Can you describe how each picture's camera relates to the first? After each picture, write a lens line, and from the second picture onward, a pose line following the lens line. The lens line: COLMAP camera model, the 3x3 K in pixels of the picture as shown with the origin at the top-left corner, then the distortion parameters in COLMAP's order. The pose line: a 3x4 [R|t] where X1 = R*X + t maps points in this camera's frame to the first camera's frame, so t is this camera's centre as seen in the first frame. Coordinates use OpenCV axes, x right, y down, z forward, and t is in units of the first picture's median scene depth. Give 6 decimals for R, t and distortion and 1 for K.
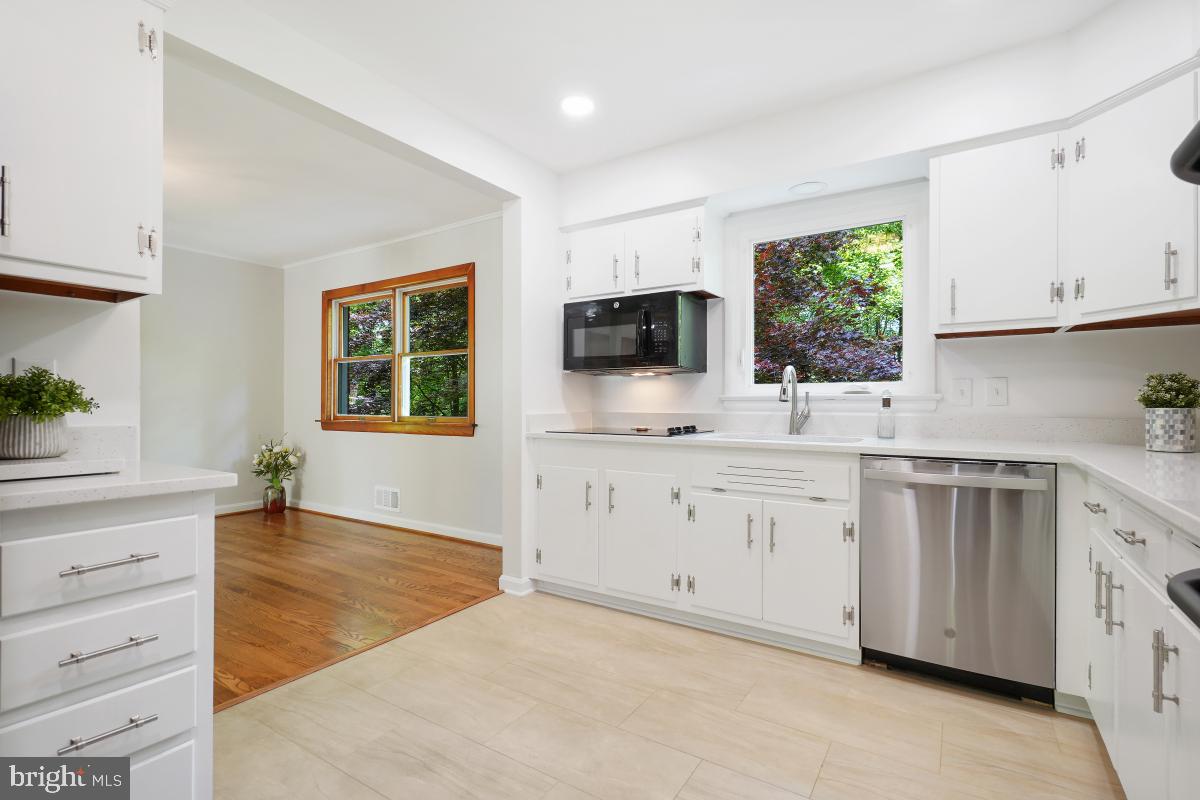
lens RADIAL K [[558.7, 0, 602.6], [0, 558.7, 404.0], [0, 0, 1]] dist [0.000382, -0.001673]
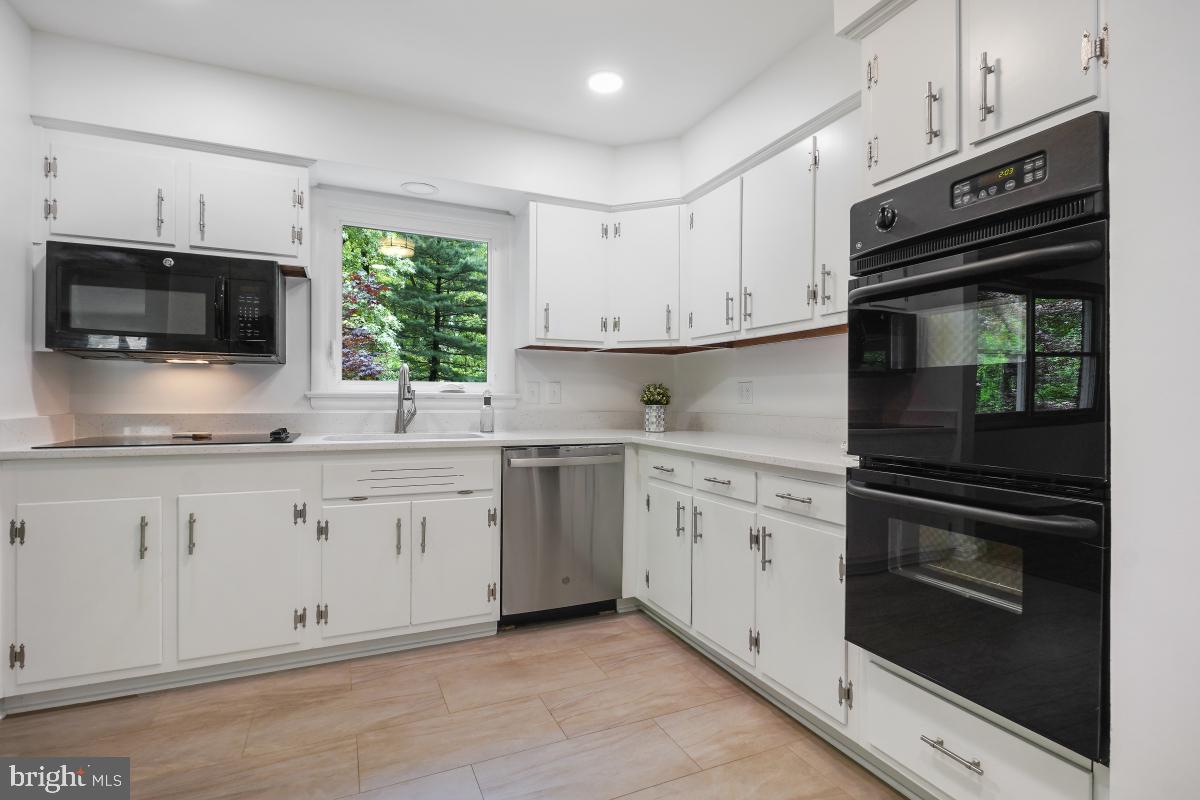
lens RADIAL K [[579.3, 0, 614.4], [0, 579.3, 400.9], [0, 0, 1]] dist [-0.010790, 0.000740]
pose [[0.524800, 0.000427, 0.851225, -0.345826], [-0.002330, 0.999997, 0.000935, -0.004131], [-0.851222, -0.002474, 0.524800, 0.156156]]
